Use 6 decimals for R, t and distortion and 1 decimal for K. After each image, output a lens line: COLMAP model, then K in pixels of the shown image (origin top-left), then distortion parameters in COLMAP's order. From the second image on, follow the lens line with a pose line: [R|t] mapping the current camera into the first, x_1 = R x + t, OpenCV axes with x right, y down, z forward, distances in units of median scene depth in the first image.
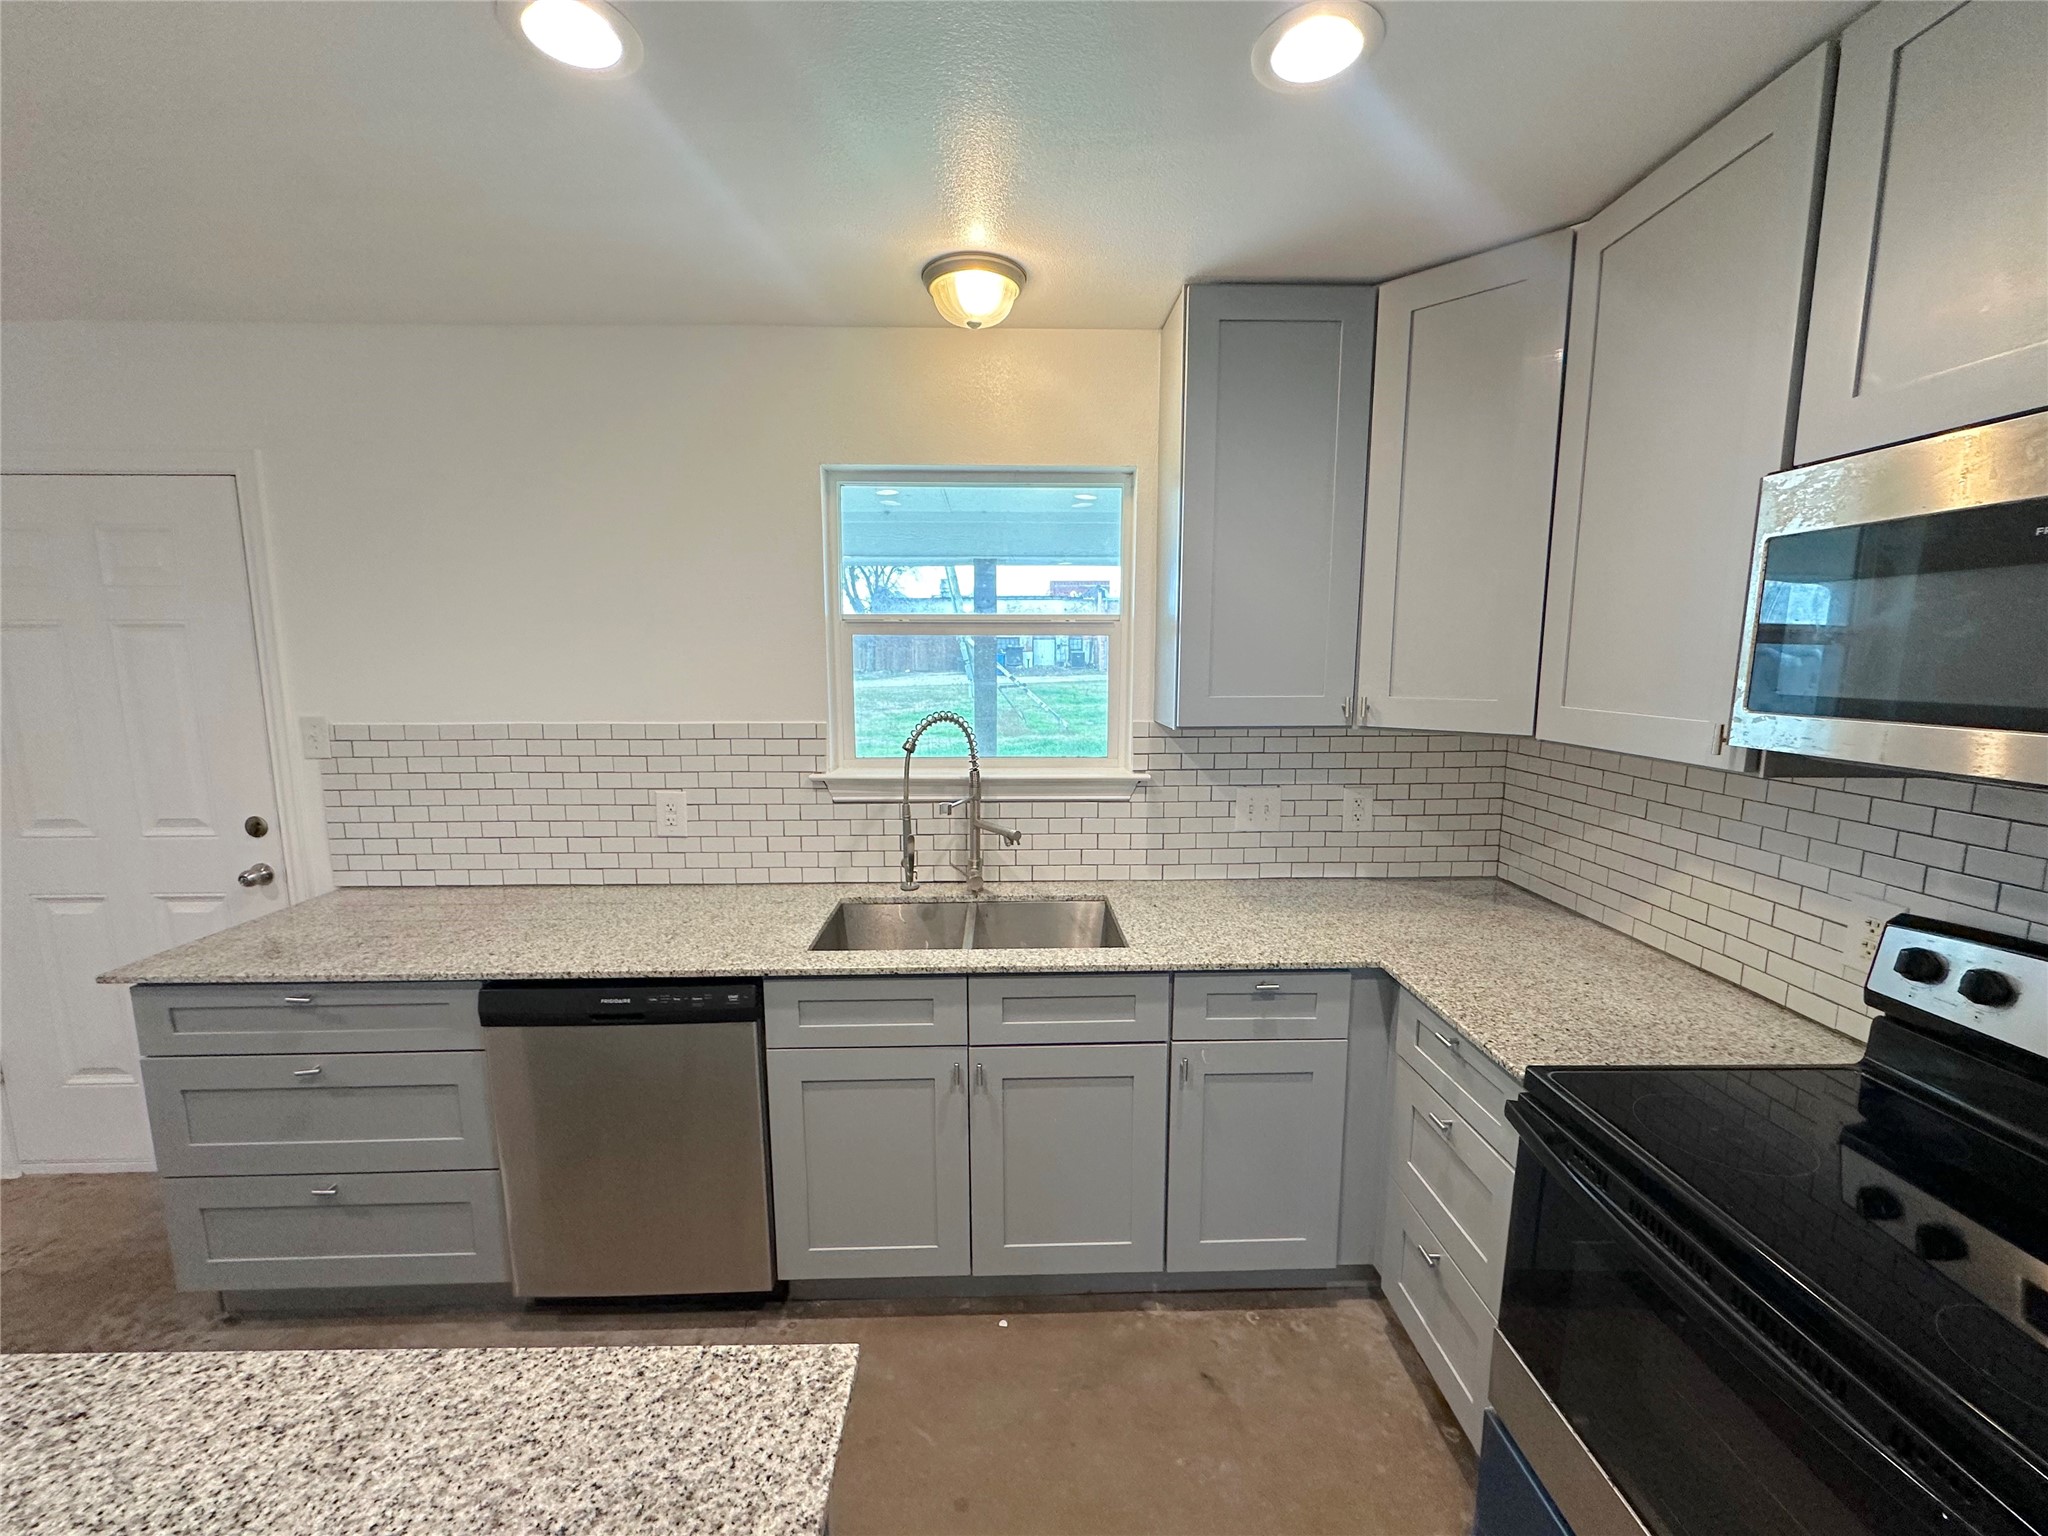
lens RADIAL K [[813.5, 0, 1024.0], [0, 813.5, 768.0], [0, 0, 1]] dist [-0.003339, 0.000365]
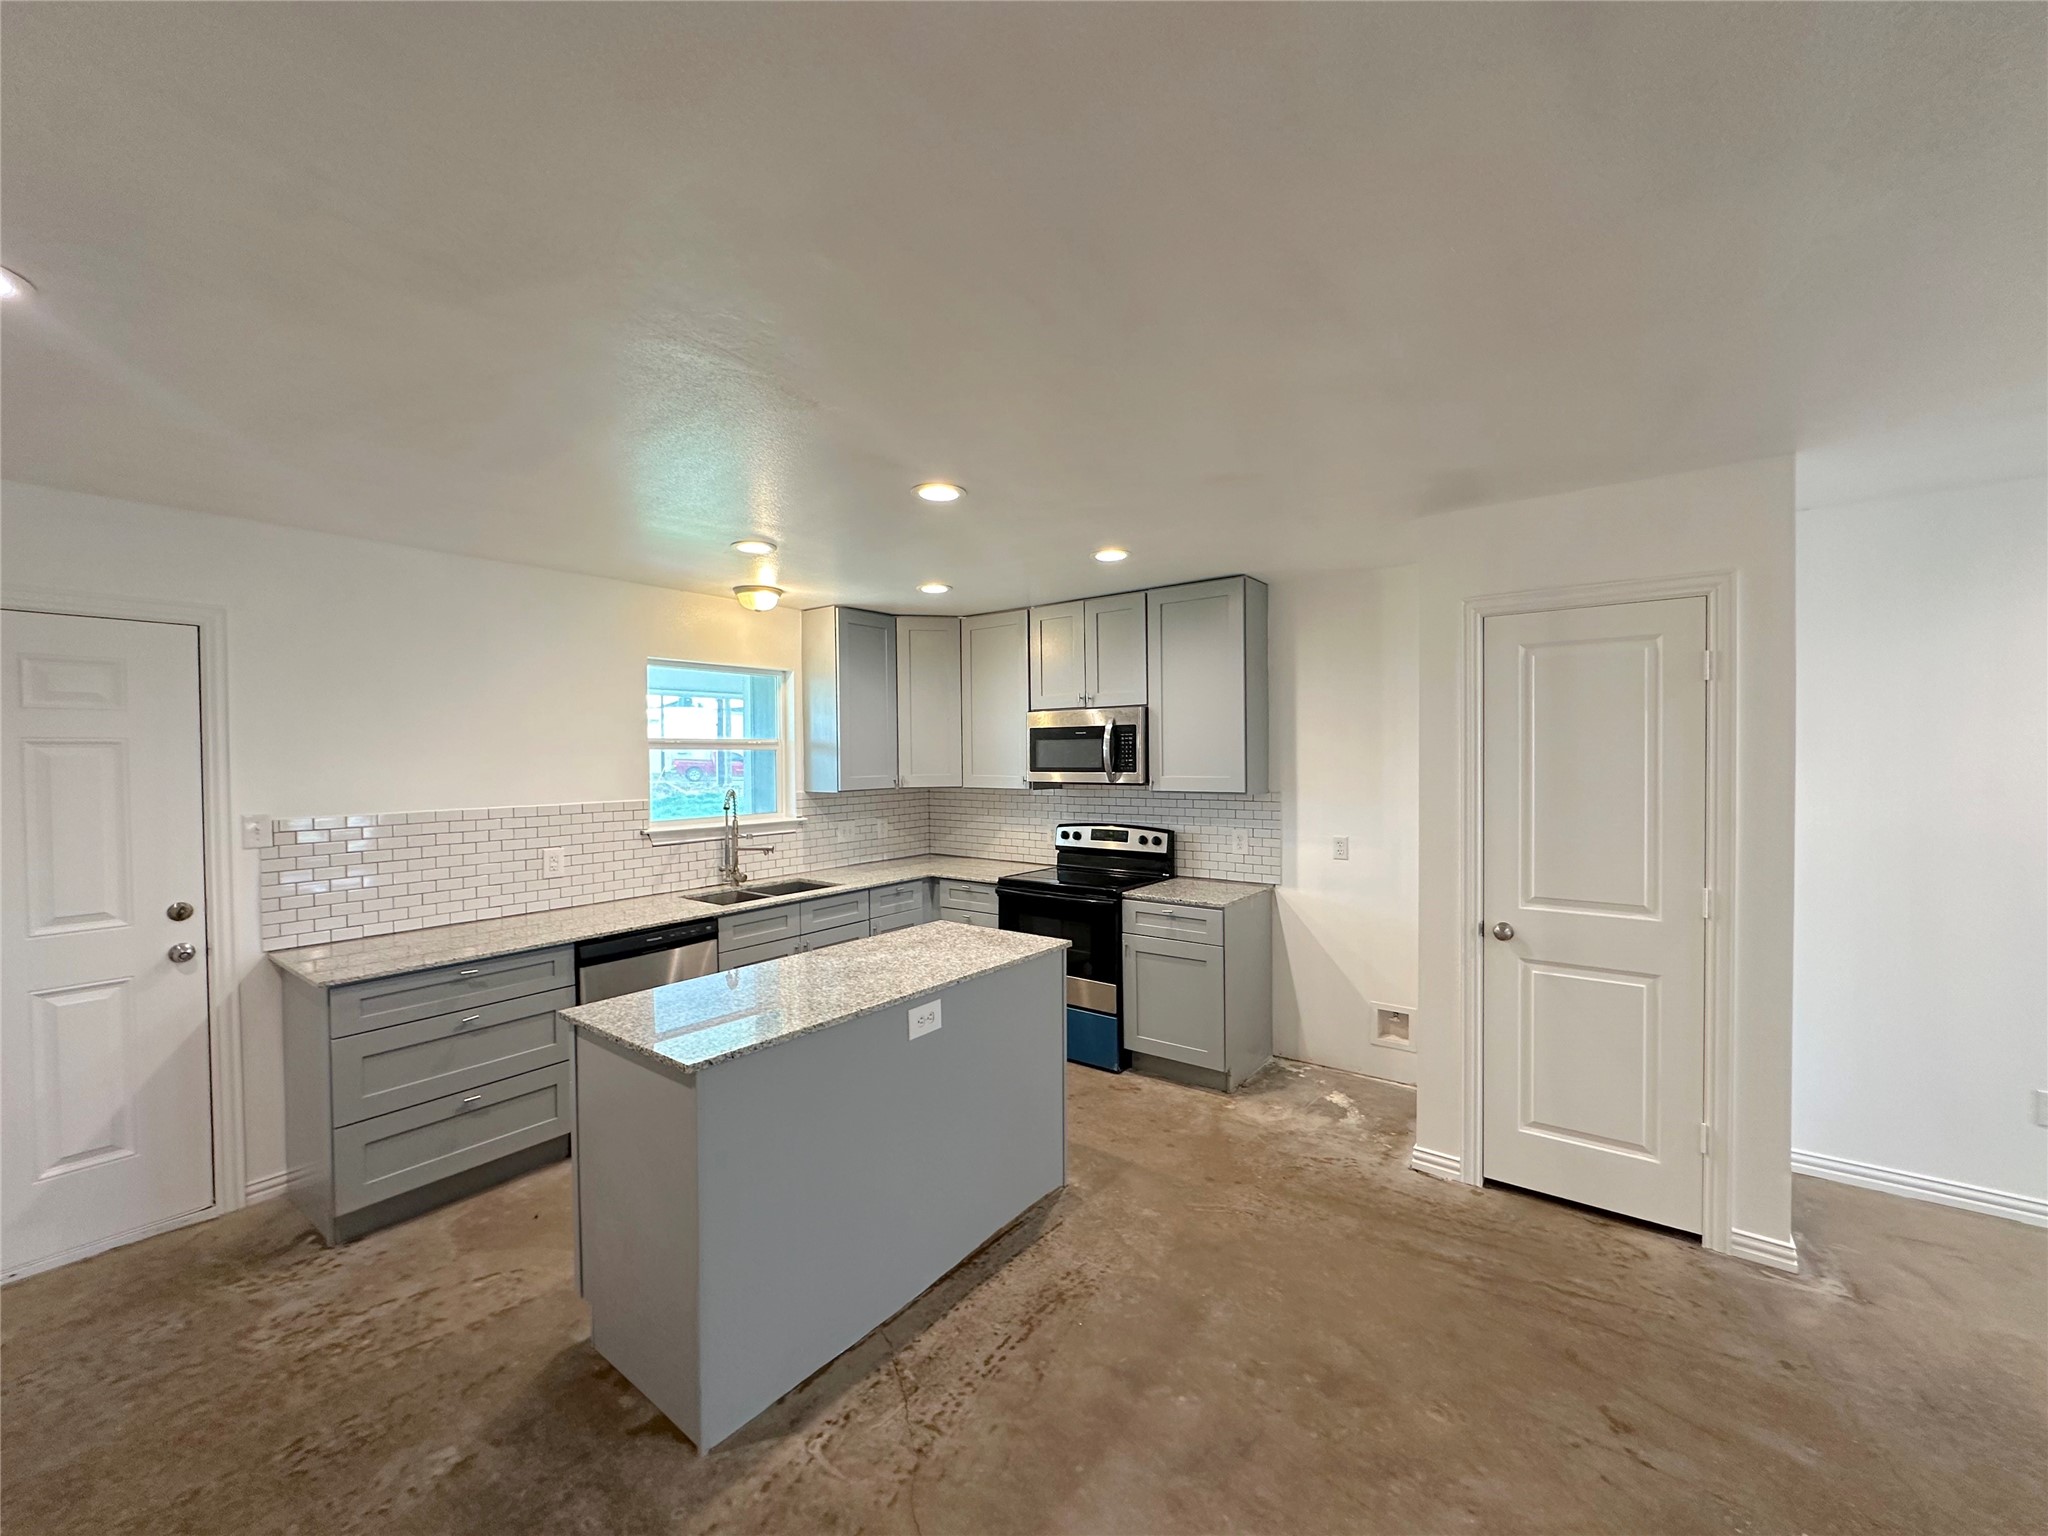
lens RADIAL K [[813.5, 0, 1024.0], [0, 813.5, 768.0], [0, 0, 1]] dist [-0.003339, 0.000365]
pose [[0.625566, -0.018277, 0.779957, -1.148148], [0.116737, 0.990664, -0.070414, 0.096674], [-0.771388, 0.135098, 0.621859, -0.739263]]
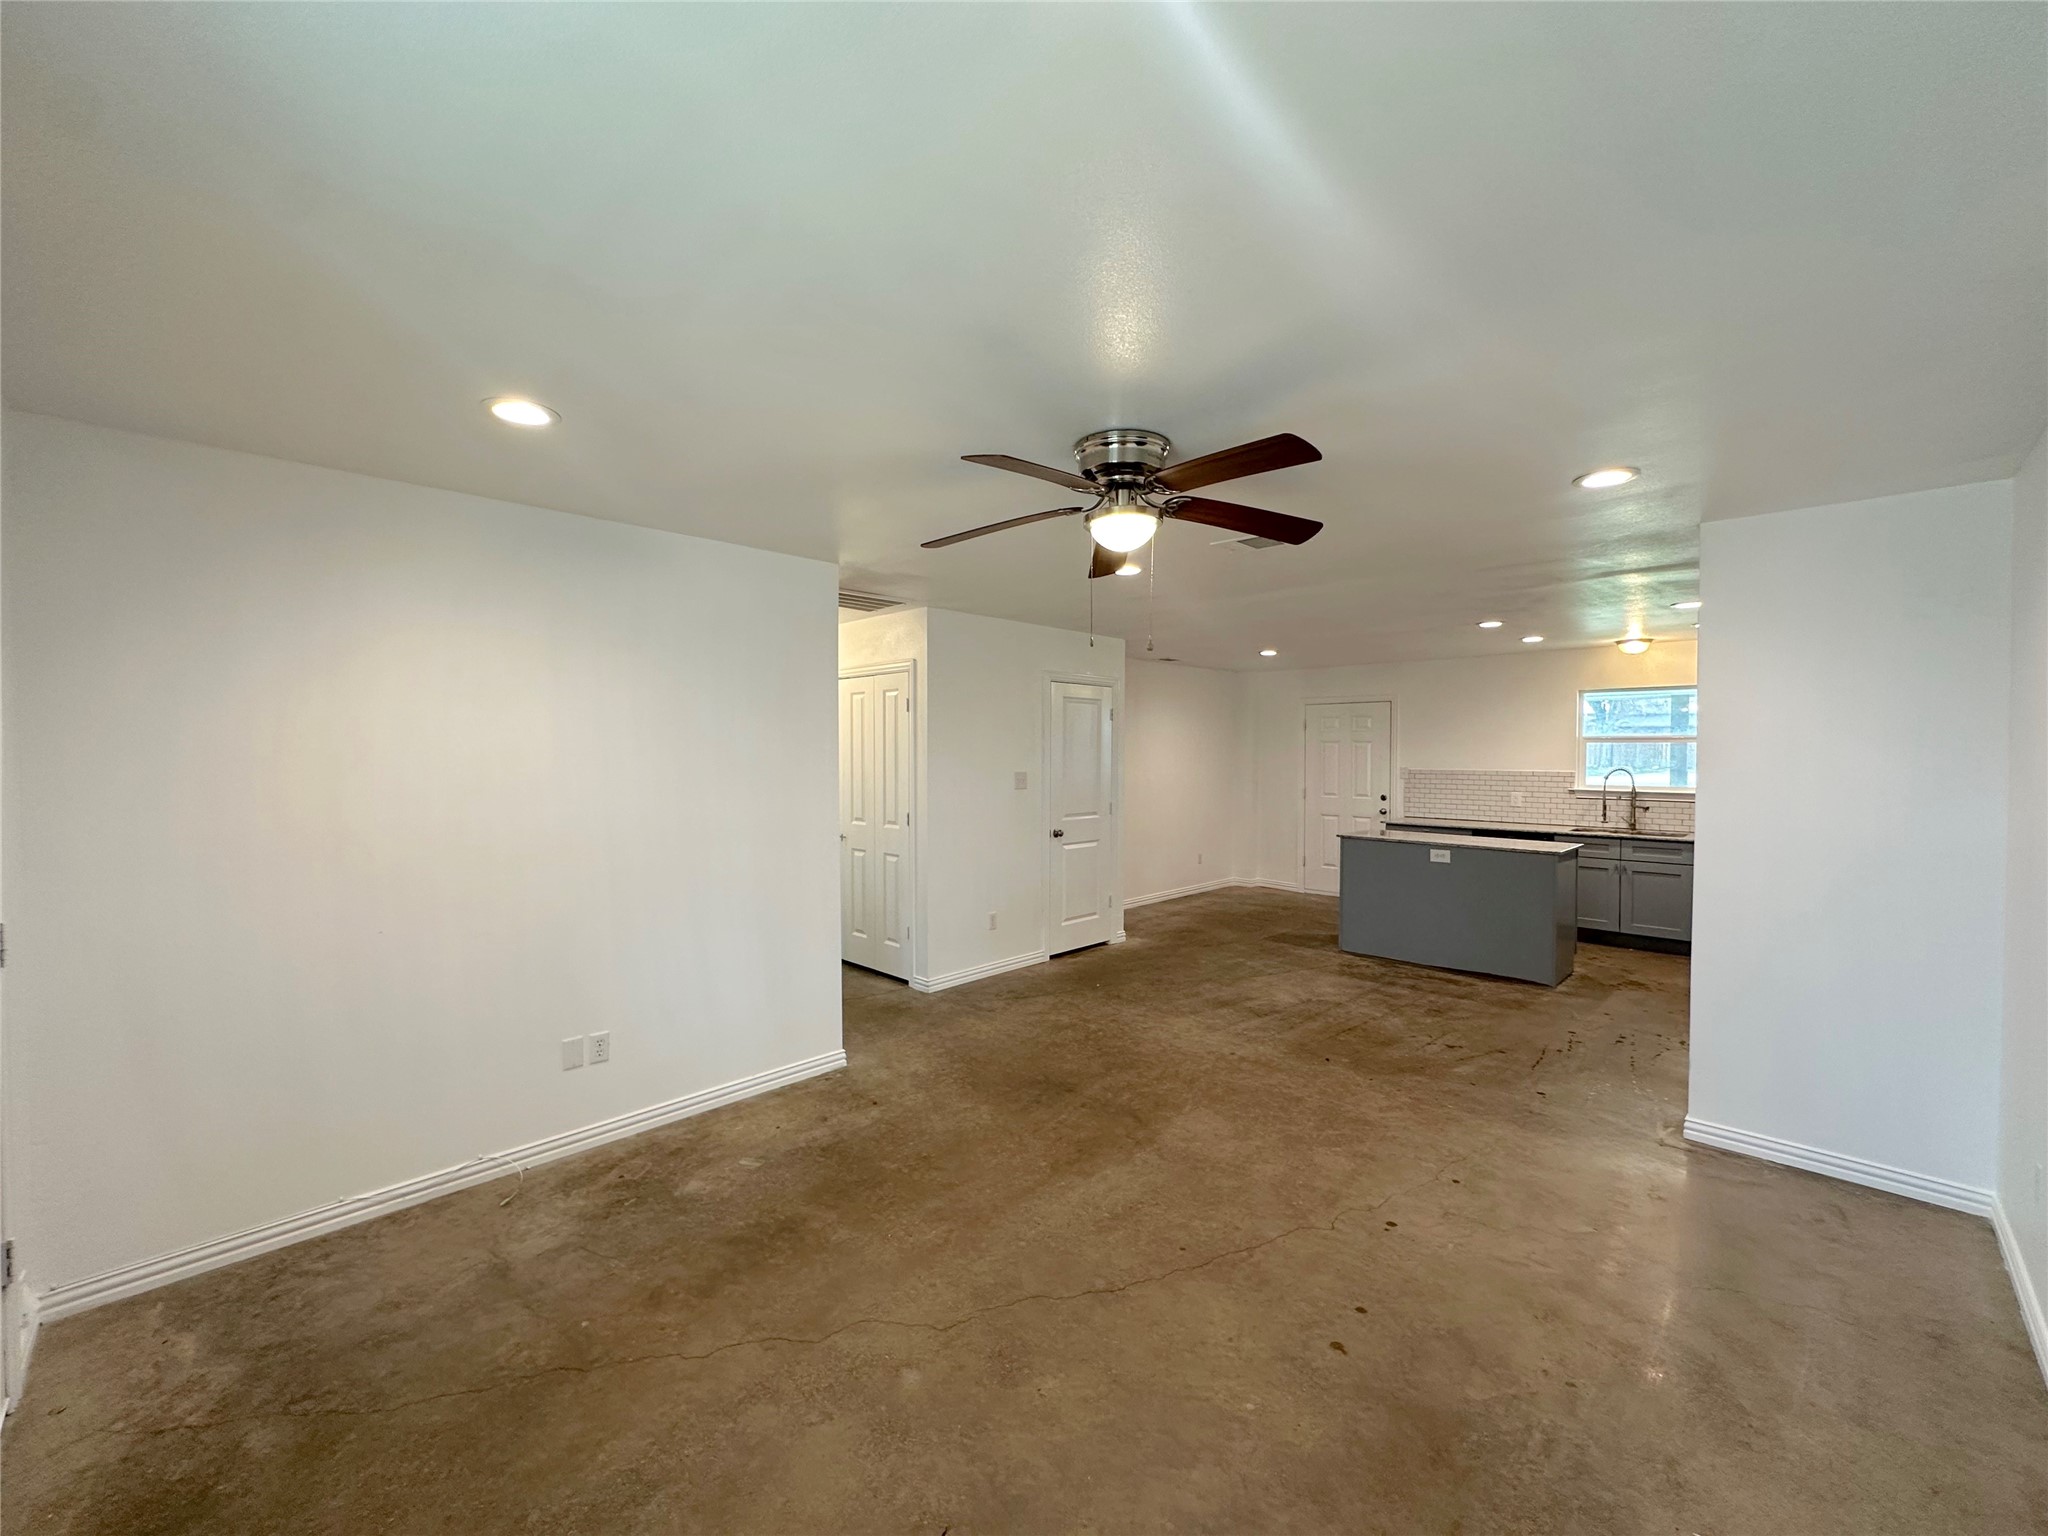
lens RADIAL K [[811.8, 0, 1024.0], [0, 811.8, 768.0], [0, 0, 1]] dist [-0.002654, -0.000025]
pose [[0.690501, 0.016666, -0.723139, 0.554420], [-0.100418, 0.992262, -0.073017, 0.378660], [0.716327, 0.123035, 0.686832, -2.698842]]
